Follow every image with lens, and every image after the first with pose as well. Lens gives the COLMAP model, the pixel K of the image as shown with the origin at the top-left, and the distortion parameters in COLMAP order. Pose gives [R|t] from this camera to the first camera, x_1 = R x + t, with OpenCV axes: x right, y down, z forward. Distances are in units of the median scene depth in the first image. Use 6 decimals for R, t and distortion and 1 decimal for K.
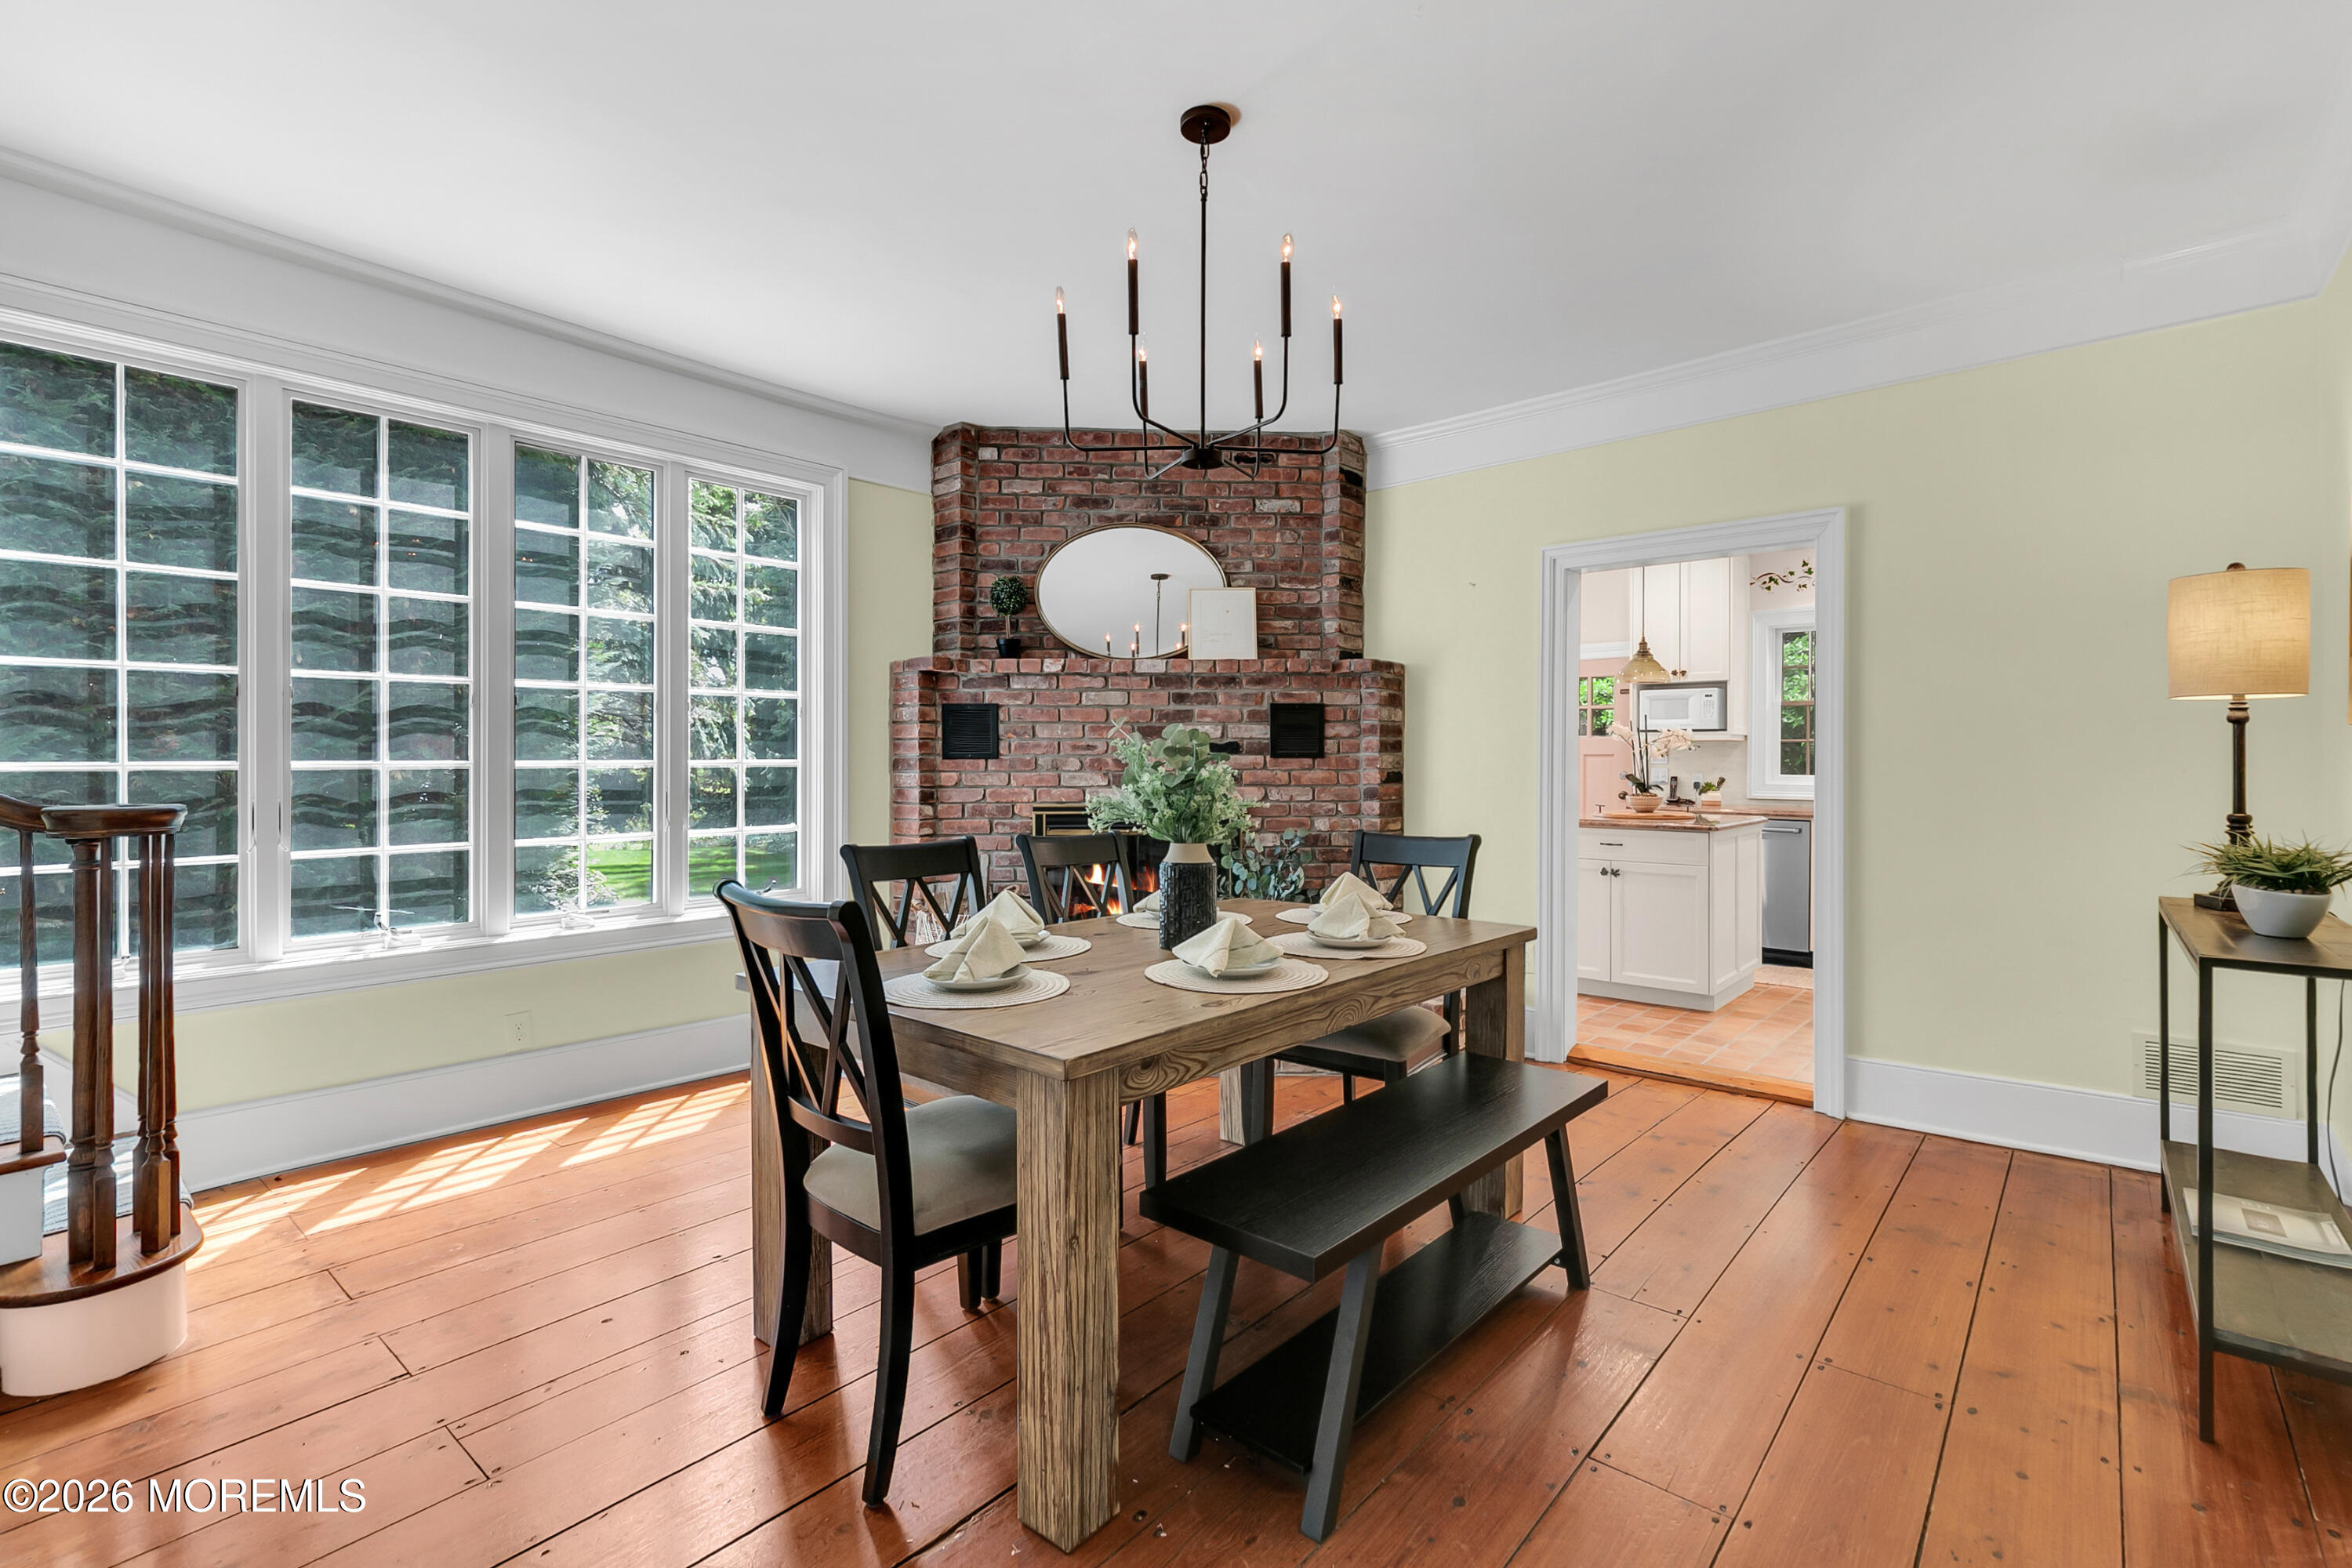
lens RADIAL K [[1058.0, 0, 1188.6], [0, 1058.0, 776.4], [0, 0, 1]] dist [0.002590, -0.000532]
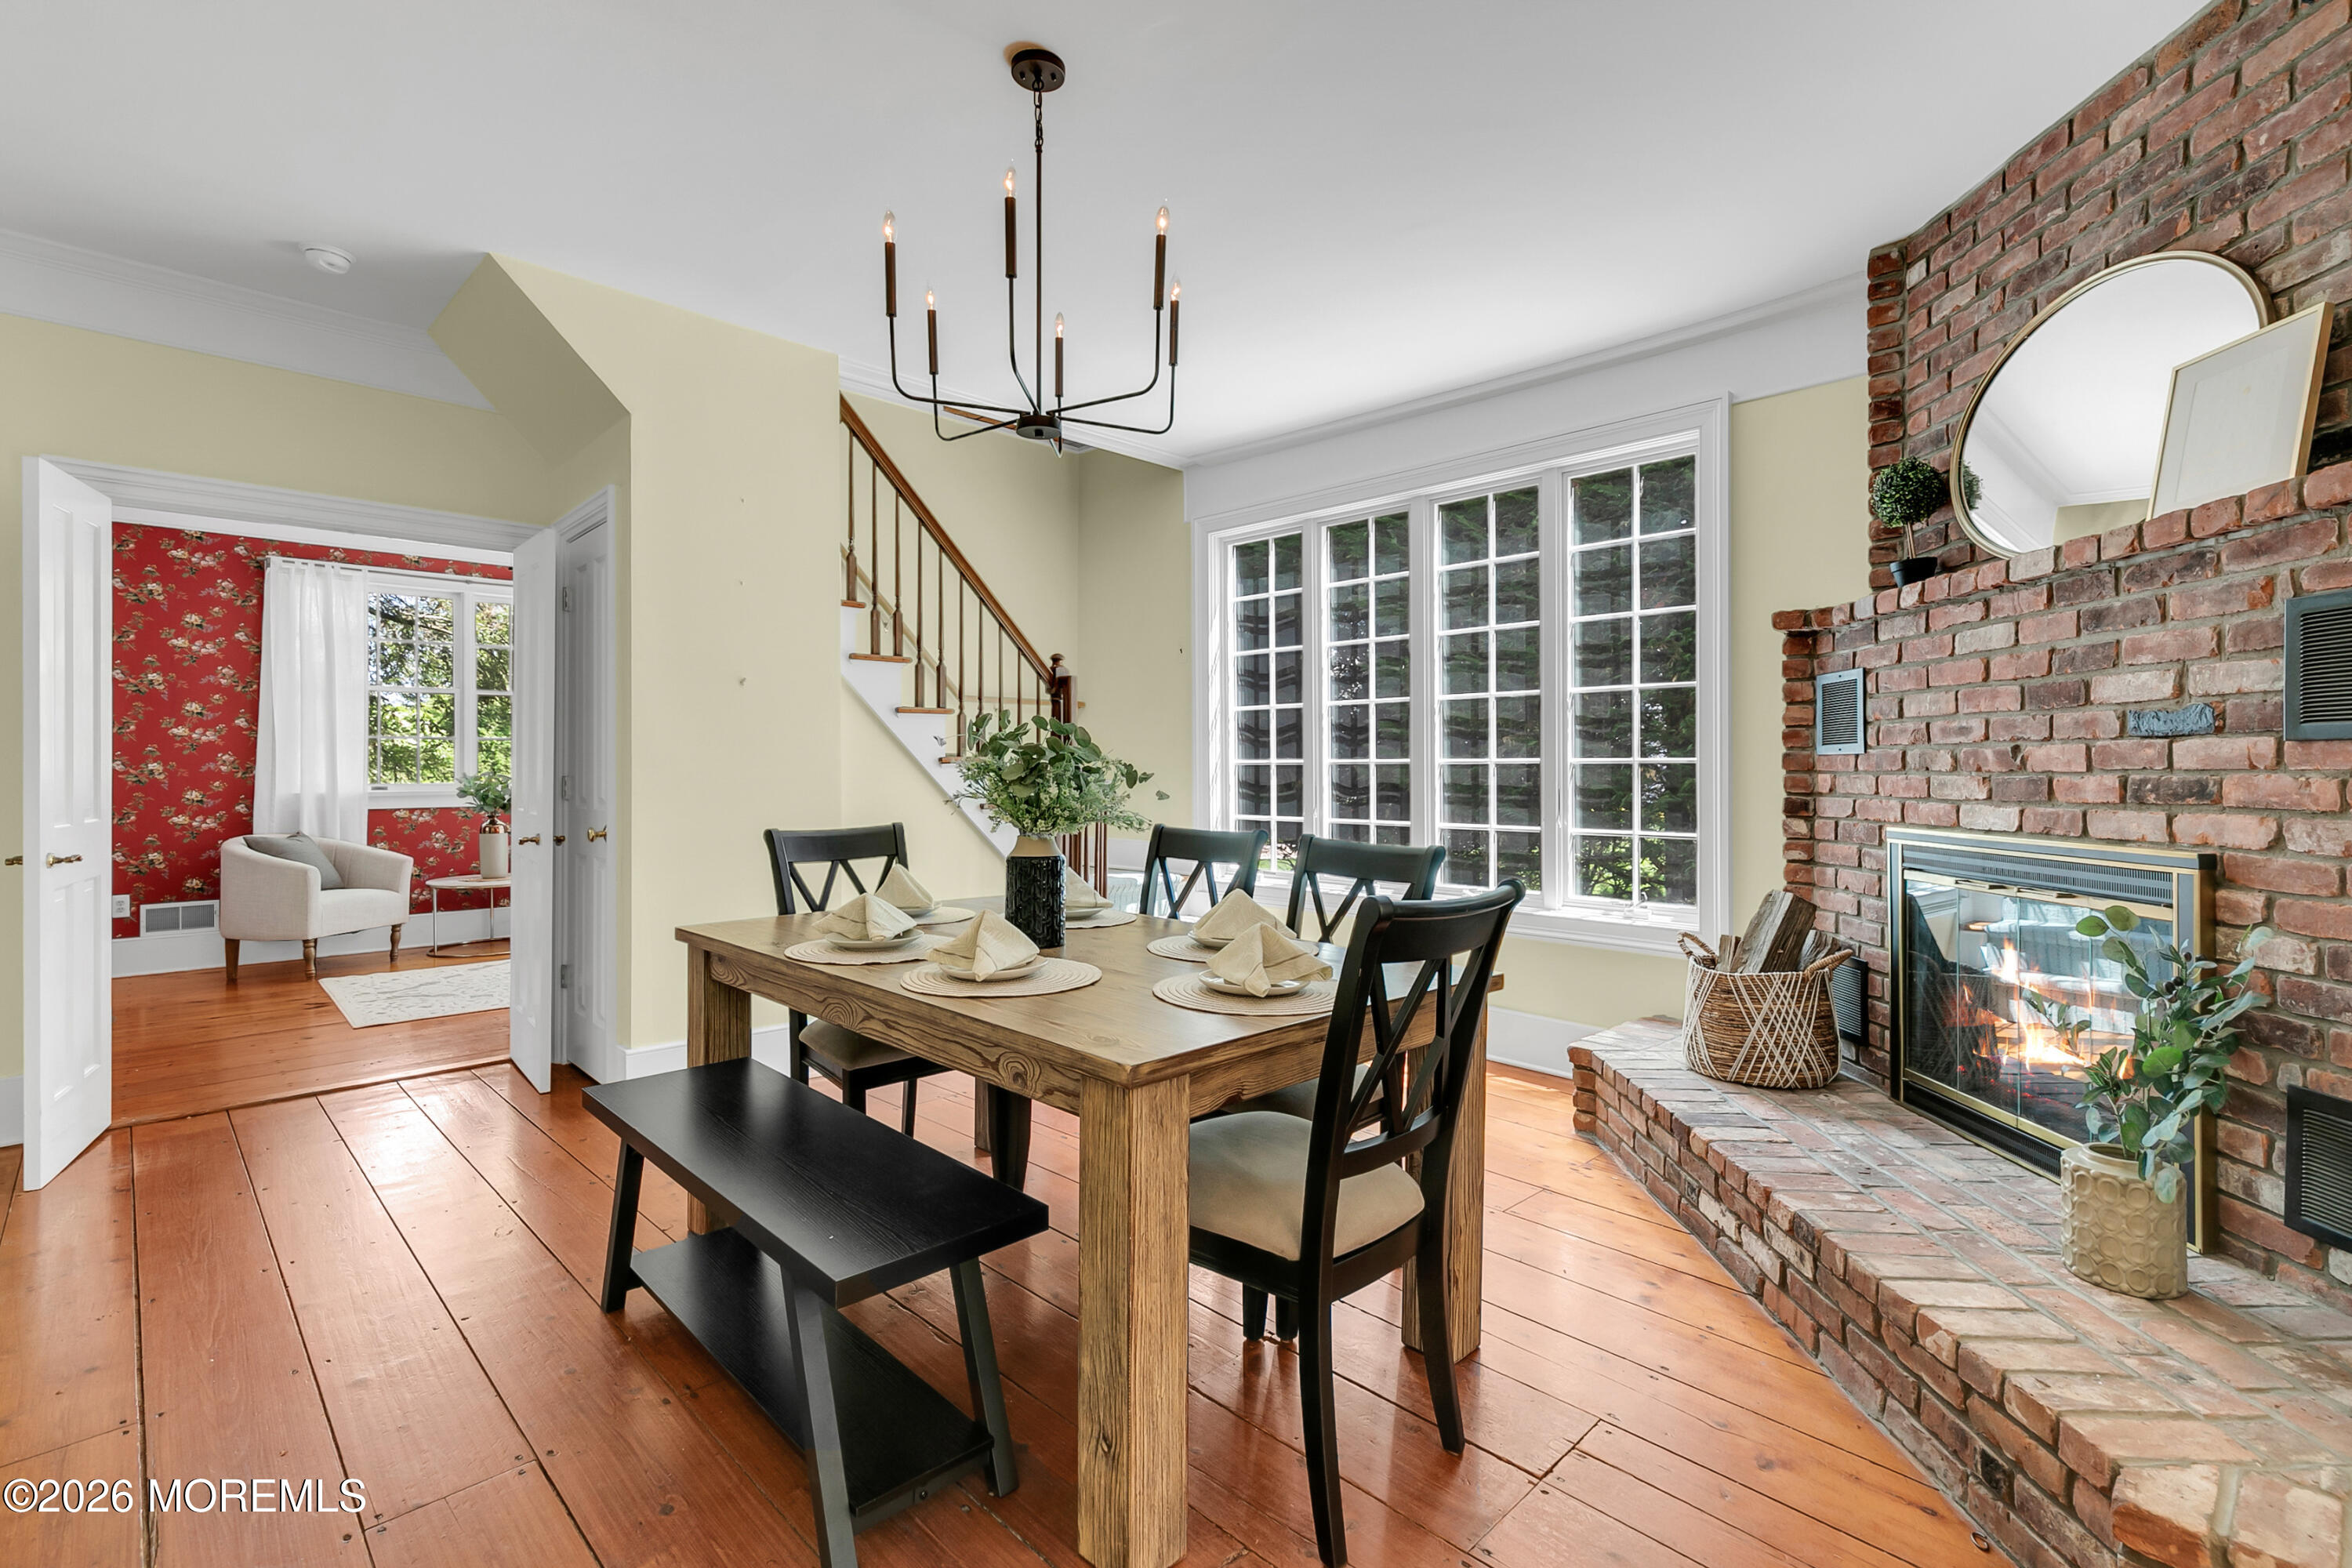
lens RADIAL K [[1058.0, 0, 1171.3], [0, 1058.0, 770.7], [0, 0, 1]] dist [0.002590, -0.000532]
pose [[-0.078387, 0.003672, -0.996916, 0.491233], [-0.018047, 0.999824, 0.005102, -0.001521], [0.996760, 0.018391, -0.078307, 0.623664]]
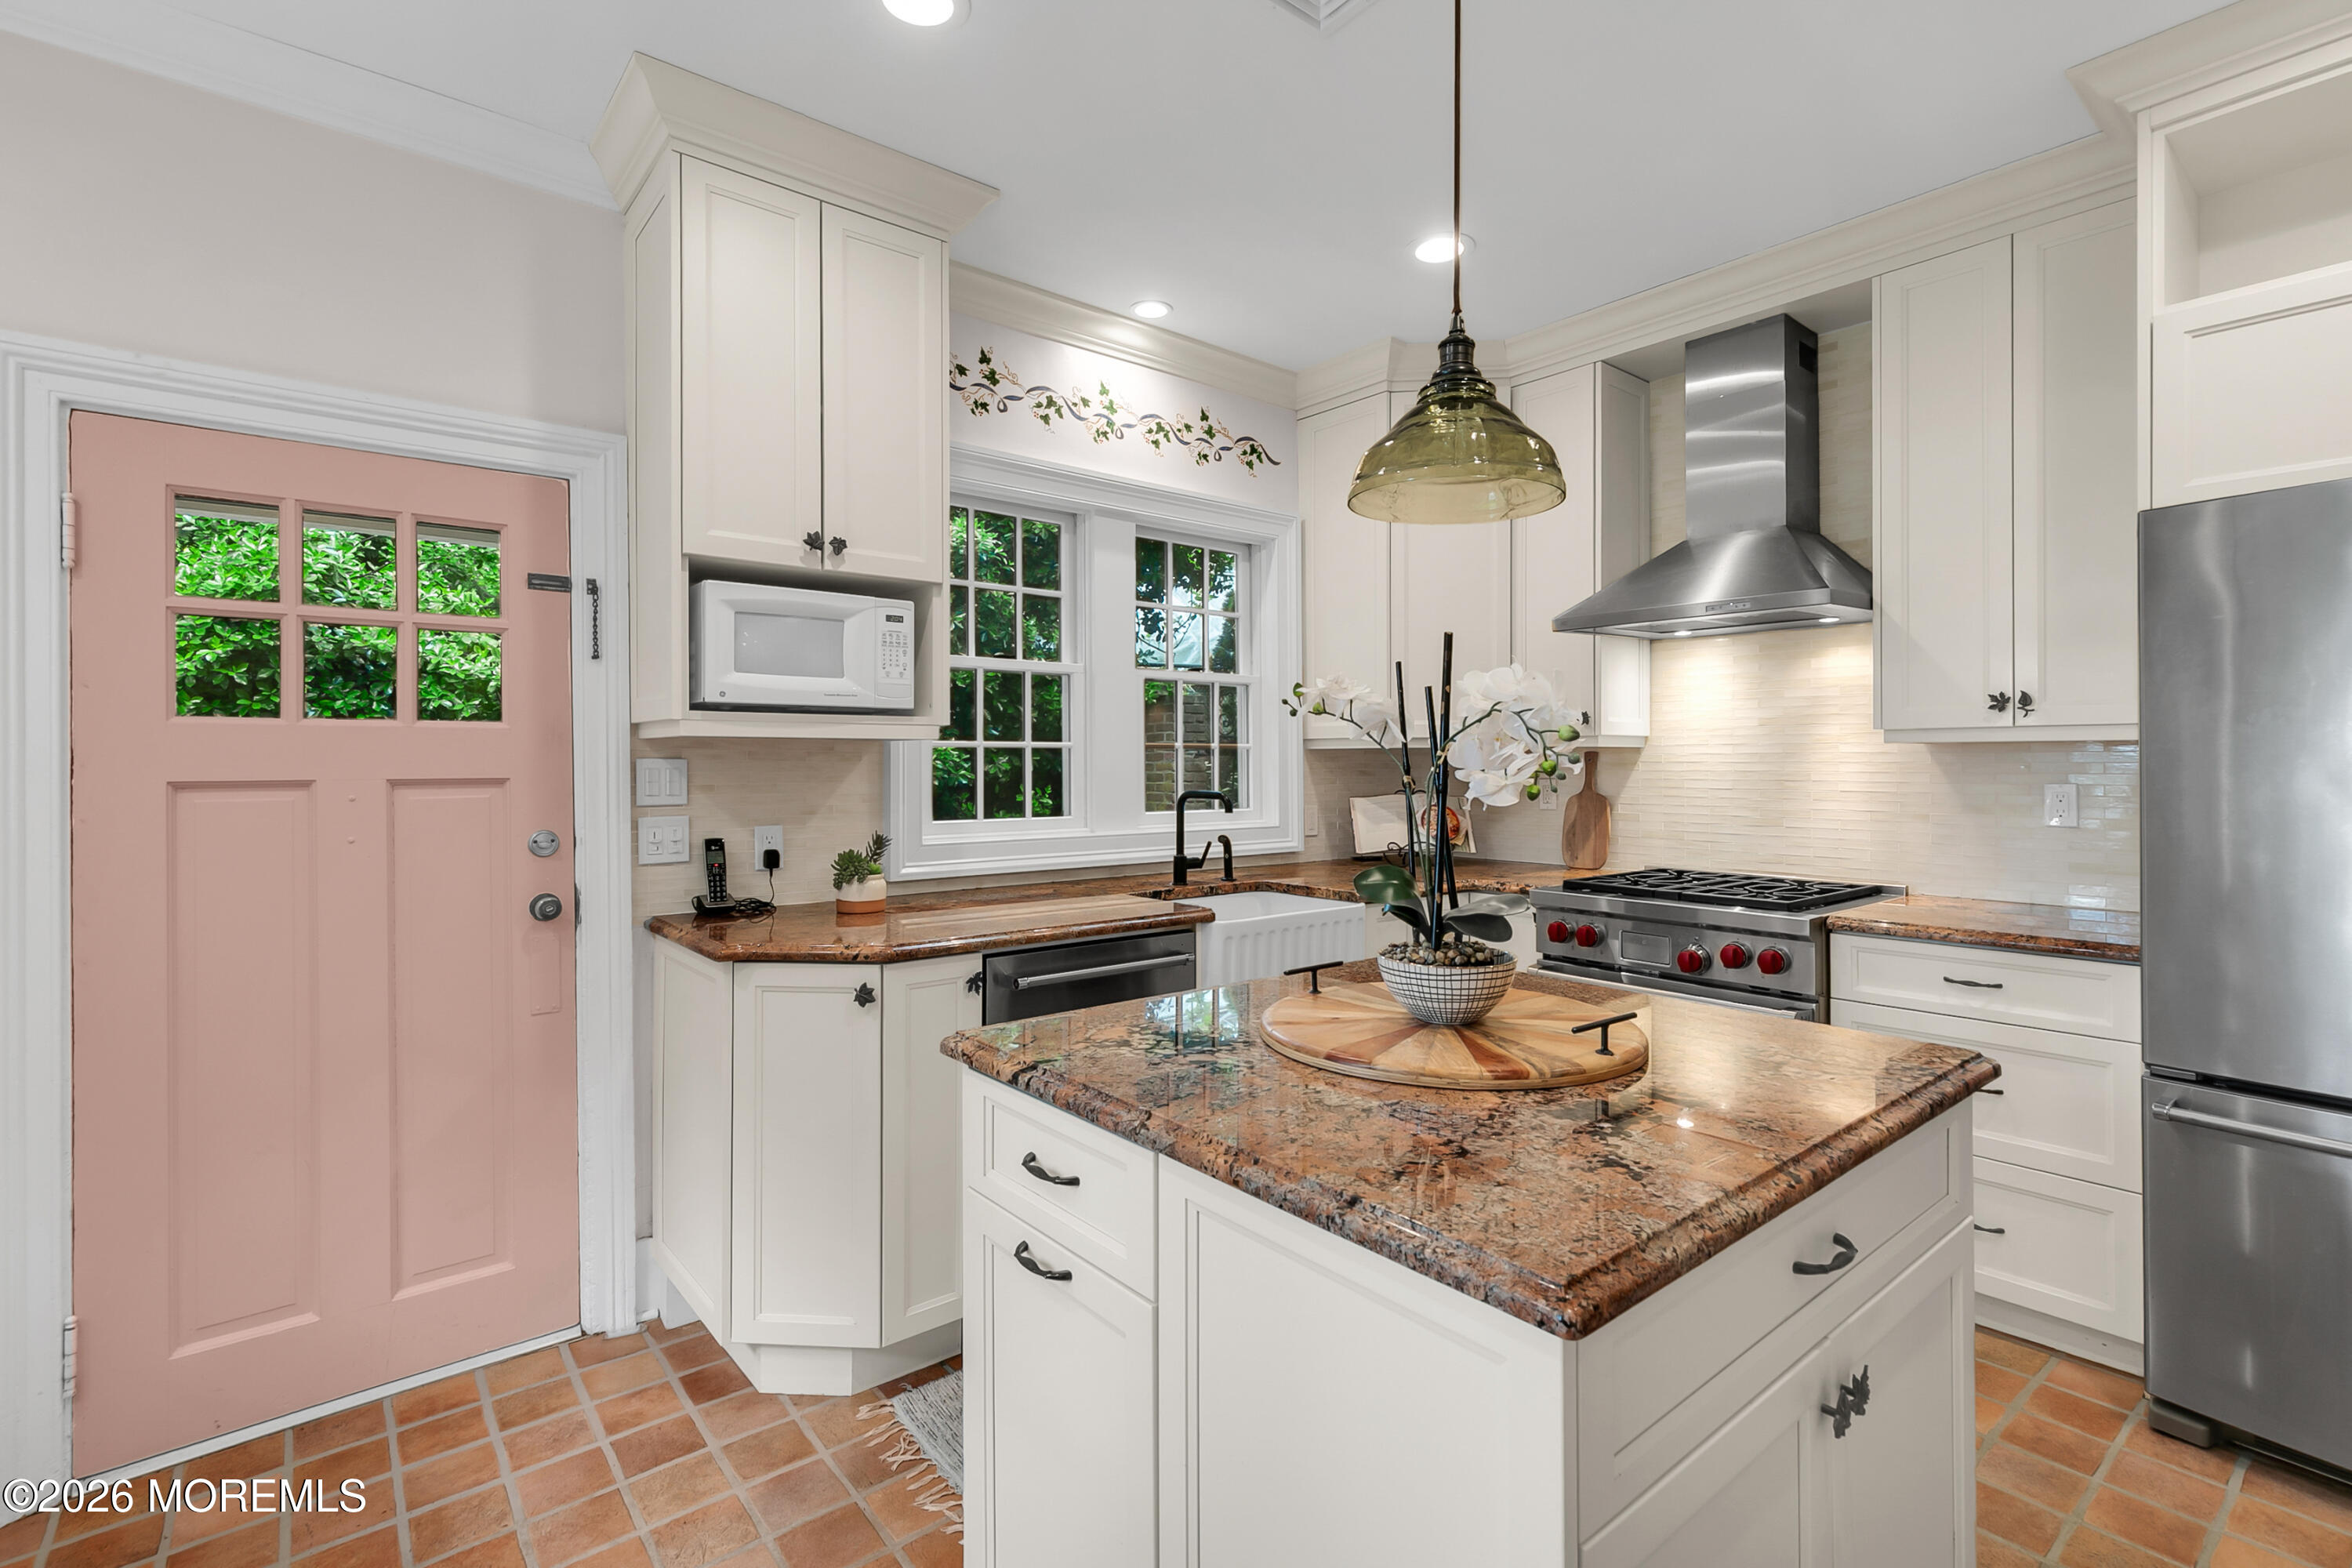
lens RADIAL K [[1058.0, 0, 1162.1], [0, 1058.0, 765.5], [0, 0, 1]] dist [0.002590, -0.000532]
pose [[0.177050, -0.004563, 0.984191, 0.203636], [0.018485, 0.999828, 0.001310, -0.033702], [-0.984028, 0.017961, 0.177104, 1.191928]]
